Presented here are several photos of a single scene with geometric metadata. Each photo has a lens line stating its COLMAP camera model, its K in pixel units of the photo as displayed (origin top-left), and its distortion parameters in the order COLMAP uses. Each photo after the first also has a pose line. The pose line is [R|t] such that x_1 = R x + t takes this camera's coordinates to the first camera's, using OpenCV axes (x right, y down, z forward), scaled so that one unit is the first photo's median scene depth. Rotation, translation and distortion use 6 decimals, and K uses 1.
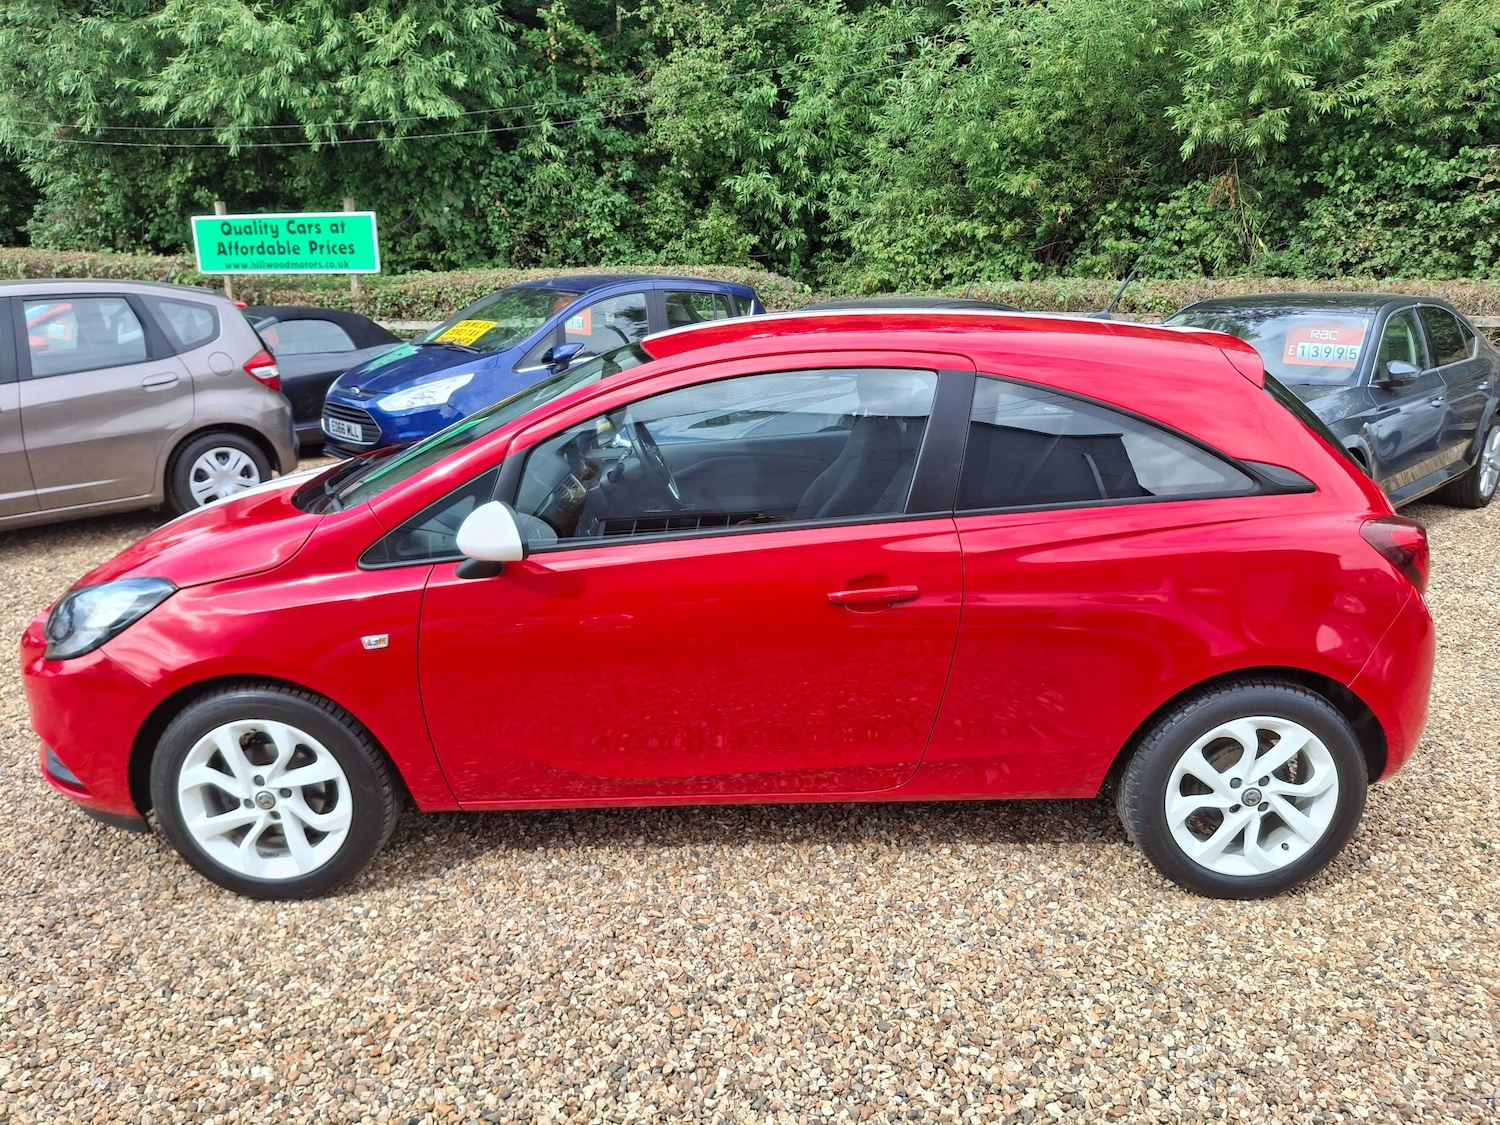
lens RADIAL K [[1240.3, 0, 746.2], [0, 1240.3, 568.2], [0, 0, 1]] dist [-0.059177, 0.017514]
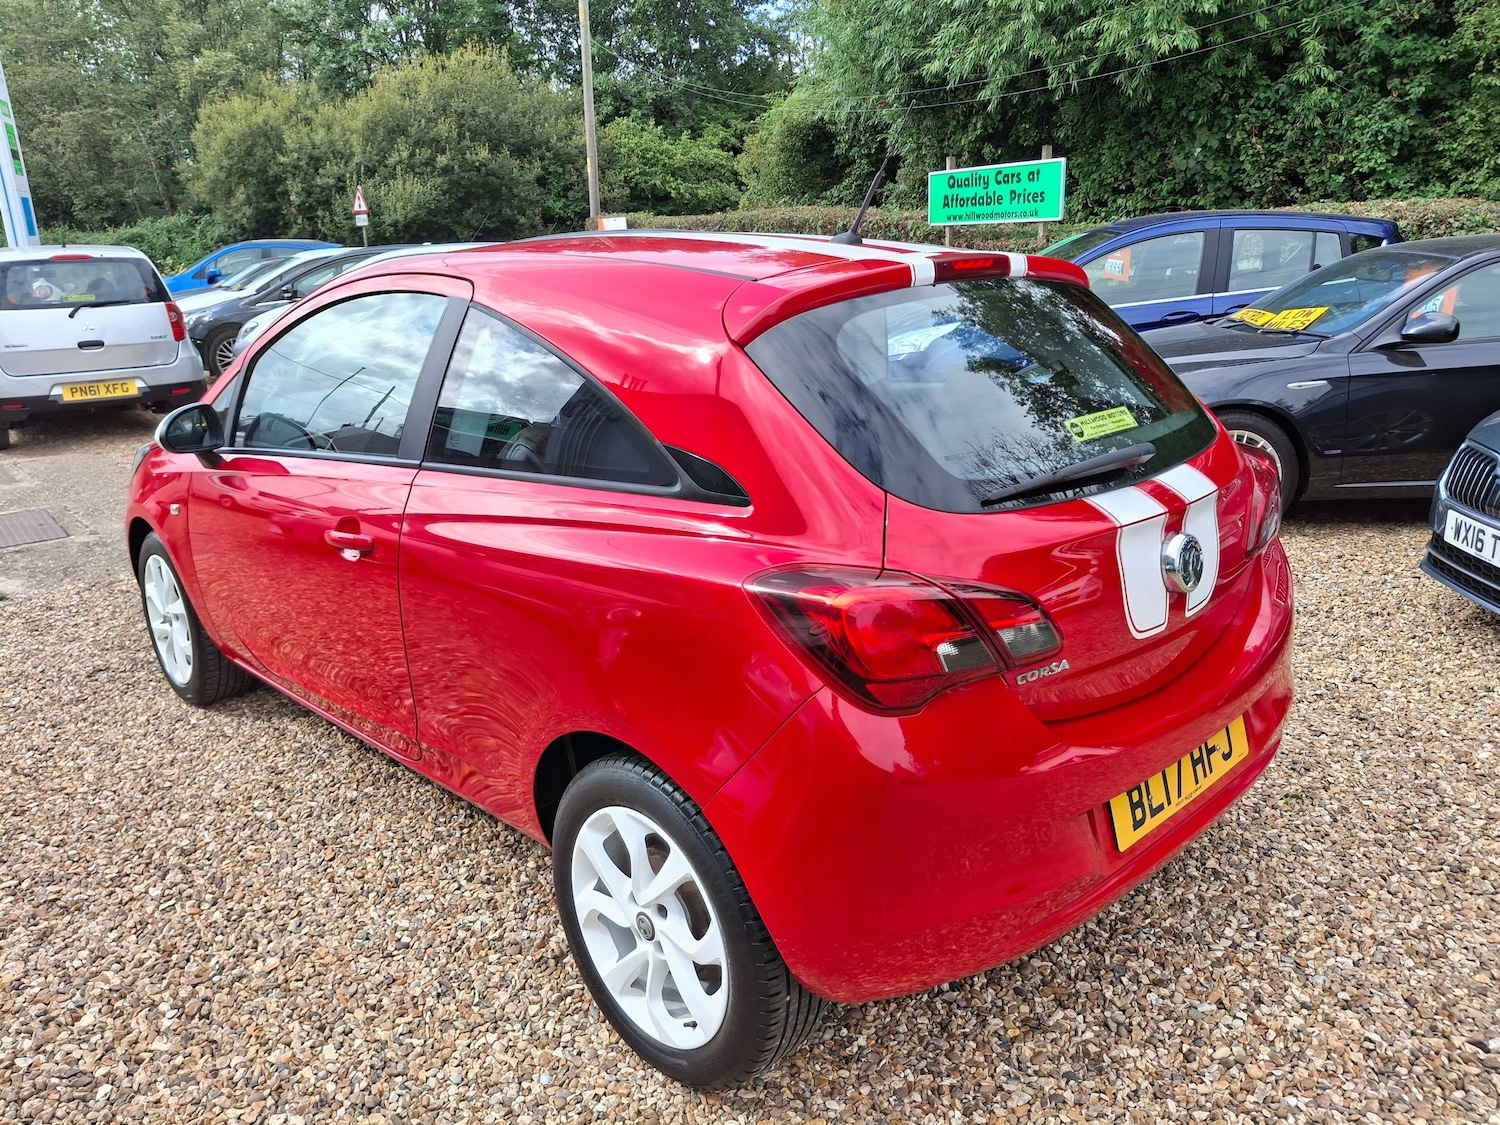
lens RADIAL K [[1164.7, 0, 754.9], [0, 1164.7, 560.4], [0, 0, 1]] dist [0.021740, -0.039500]
pose [[0.676516, 0.174121, -0.715547, 0.258786], [-0.146530, 0.984045, 0.100920, -0.026751], [0.721703, 0.036575, 0.691236, 0.172290]]
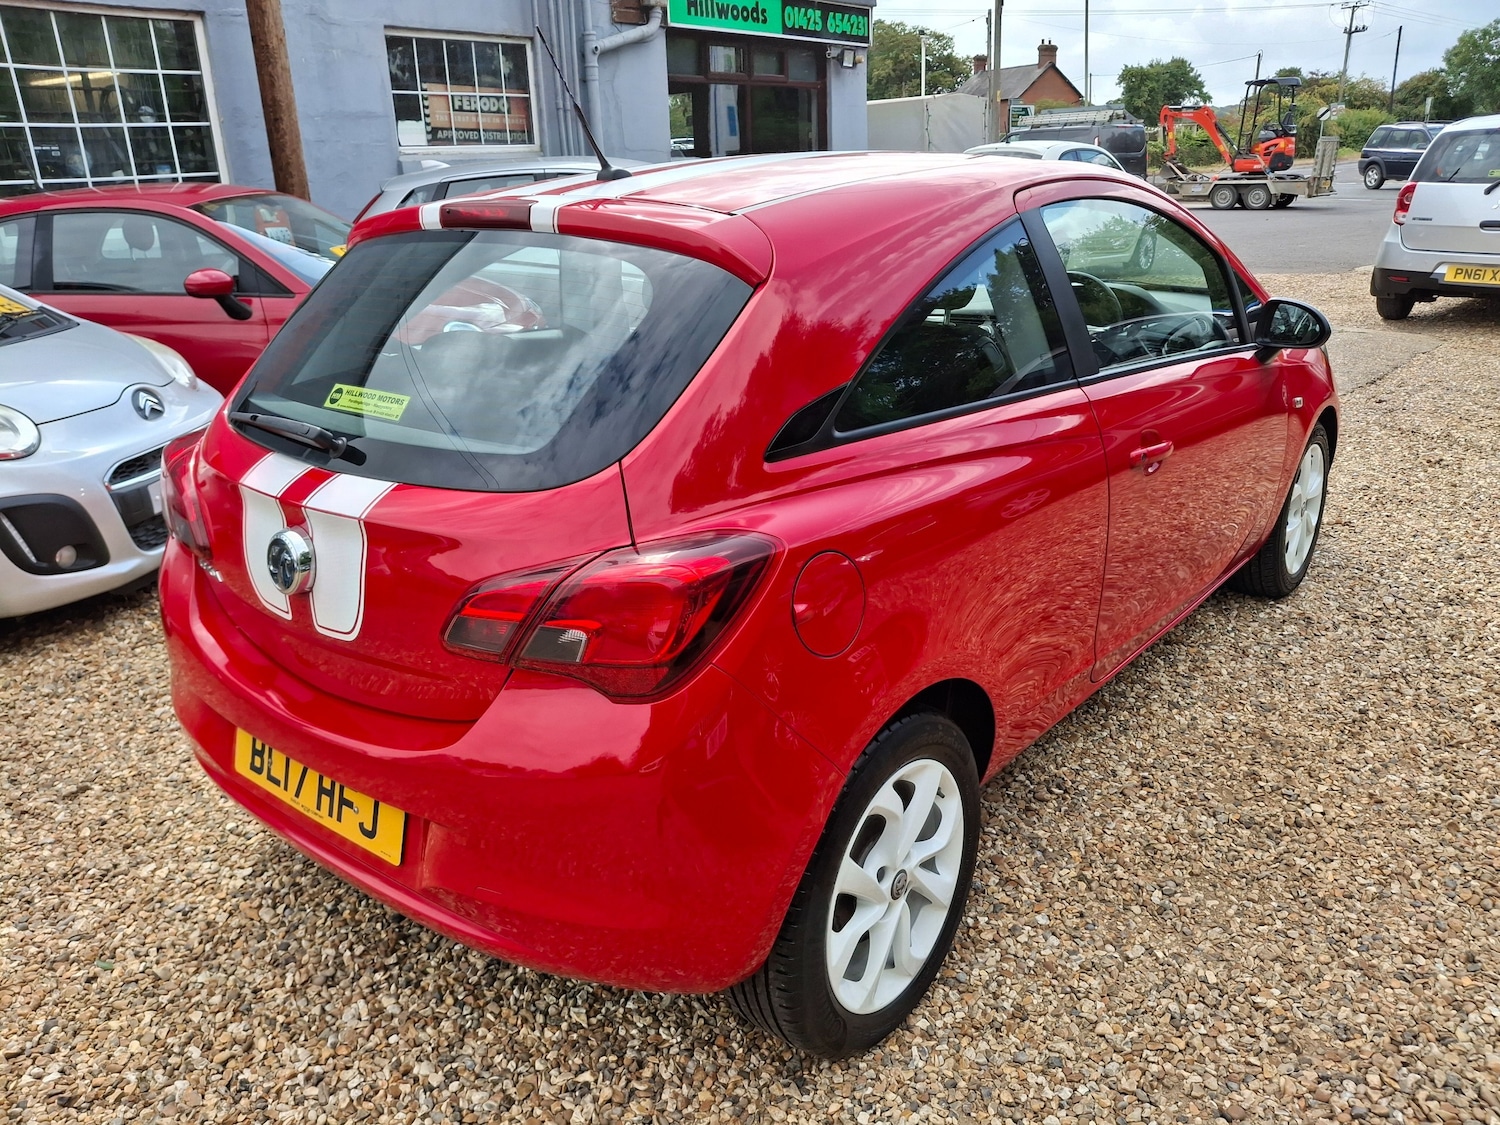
lens RADIAL K [[1164.7, 0, 743.0], [0, 1164.7, 543.9], [0, 0, 1]] dist [0.021740, -0.039500]
pose [[-0.669474, 0.255278, -0.697594, 0.246377], [-0.157331, 0.869064, 0.469014, -0.109877], [0.725983, 0.423746, -0.541653, 0.486799]]
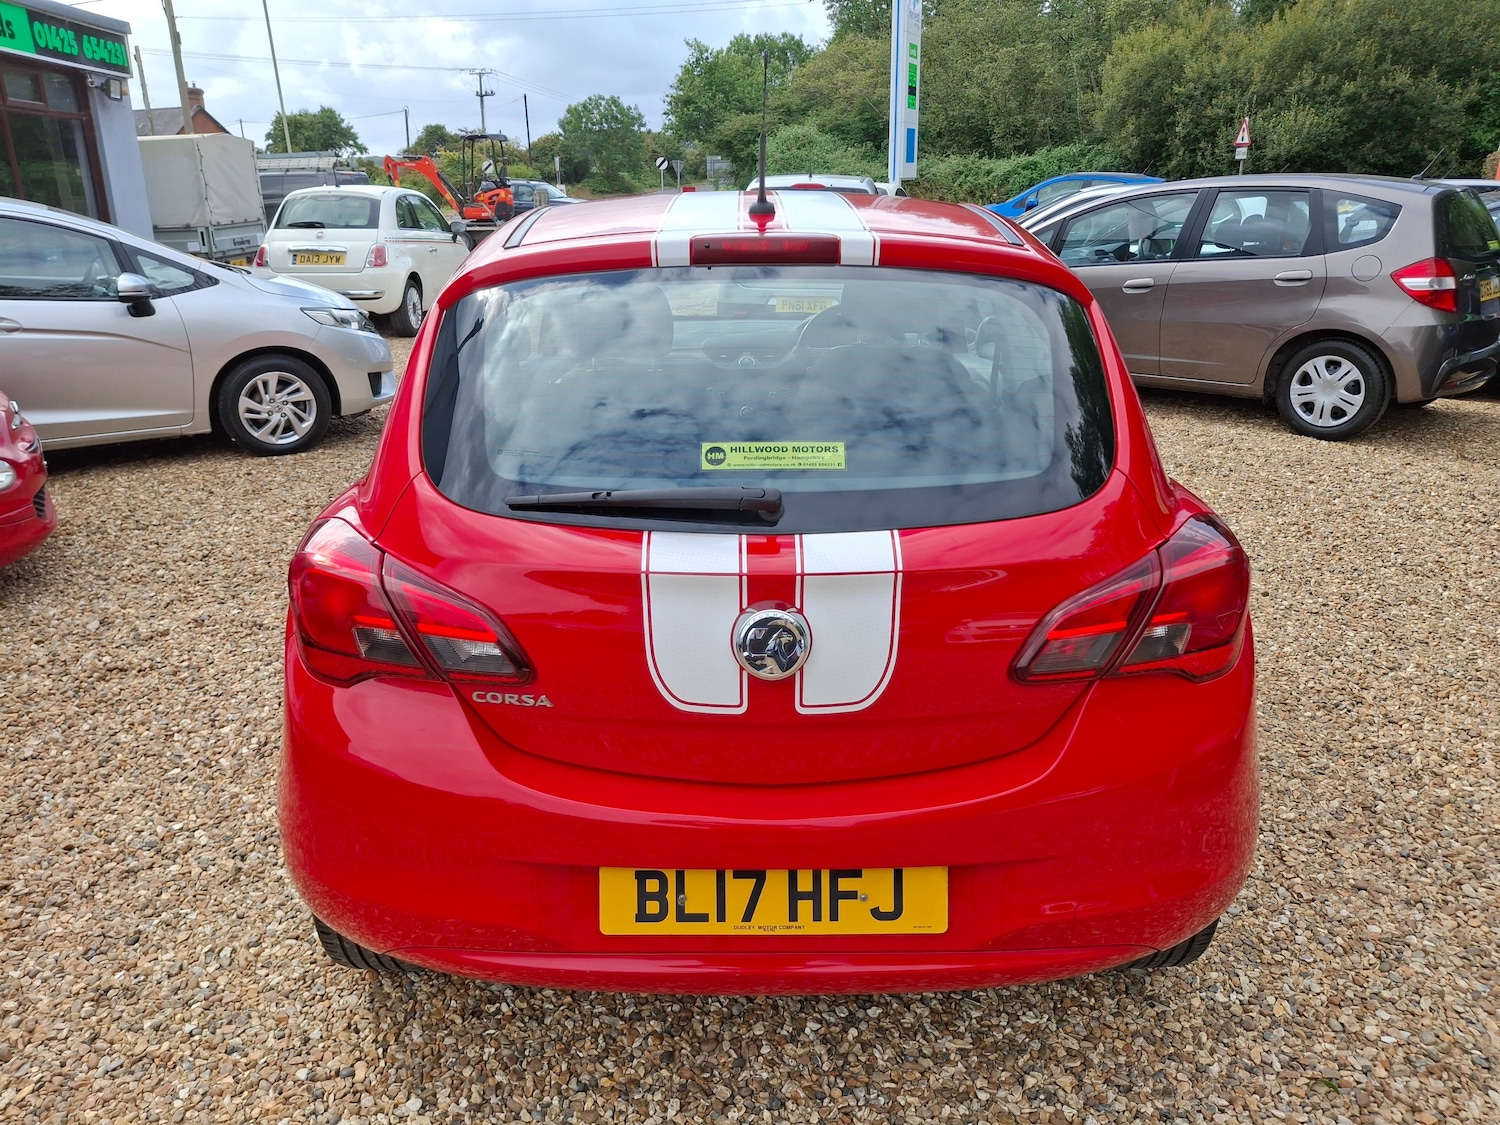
lens RADIAL K [[1164.7, 0, 727.7], [0, 1164.7, 548.1], [0, 0, 1]] dist [0.021740, -0.039500]
pose [[-0.043024, 0.297674, -0.953697, 0.309679], [-0.244358, 0.922453, 0.298946, -0.071363], [0.968730, 0.245906, 0.033051, 0.335179]]
